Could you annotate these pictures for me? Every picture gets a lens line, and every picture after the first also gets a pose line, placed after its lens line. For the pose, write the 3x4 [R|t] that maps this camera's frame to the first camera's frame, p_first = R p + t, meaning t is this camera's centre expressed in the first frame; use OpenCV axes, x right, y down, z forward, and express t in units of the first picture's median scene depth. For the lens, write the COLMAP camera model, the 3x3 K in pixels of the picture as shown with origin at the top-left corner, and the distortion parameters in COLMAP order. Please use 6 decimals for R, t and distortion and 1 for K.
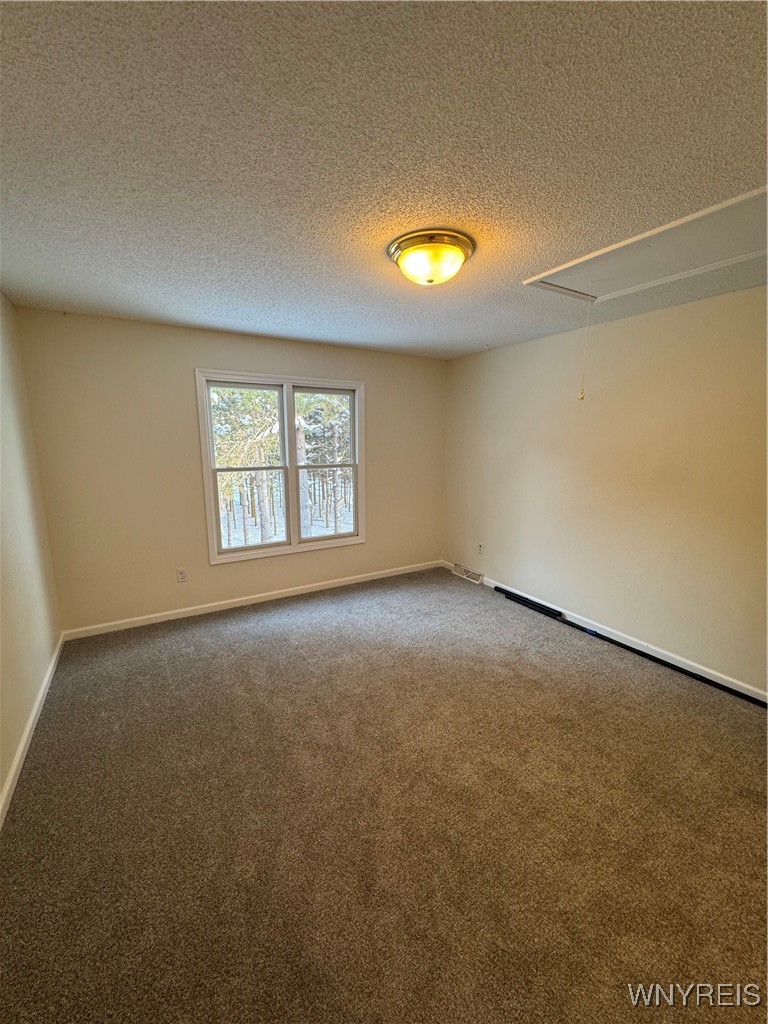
lens RADIAL K [[408.5, 0, 382.4], [0, 408.5, 514.2], [0, 0, 1]] dist [-0.000534, 0.000222]
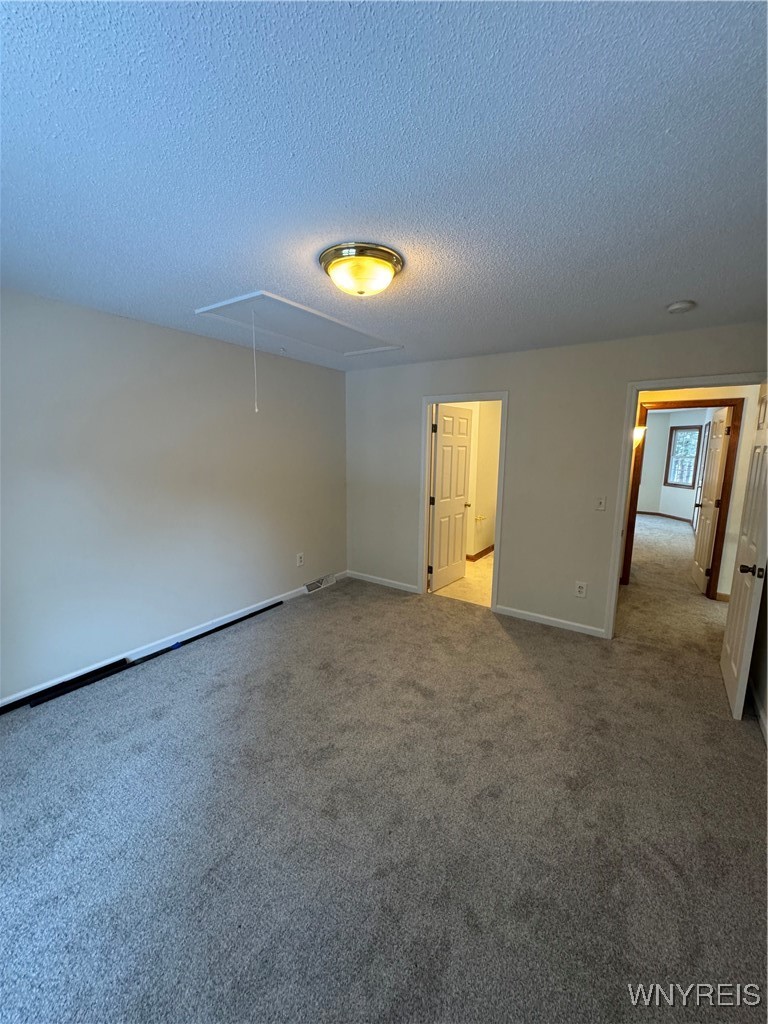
lens RADIAL K [[408.5, 0, 383.4], [0, 408.5, 512.9], [0, 0, 1]] dist [-0.000534, 0.000222]
pose [[-0.409759, -0.152815, 0.899303, -0.541390], [0.167195, 0.956585, 0.238729, -0.170933], [-0.896741, 0.248180, -0.366419, 0.877591]]
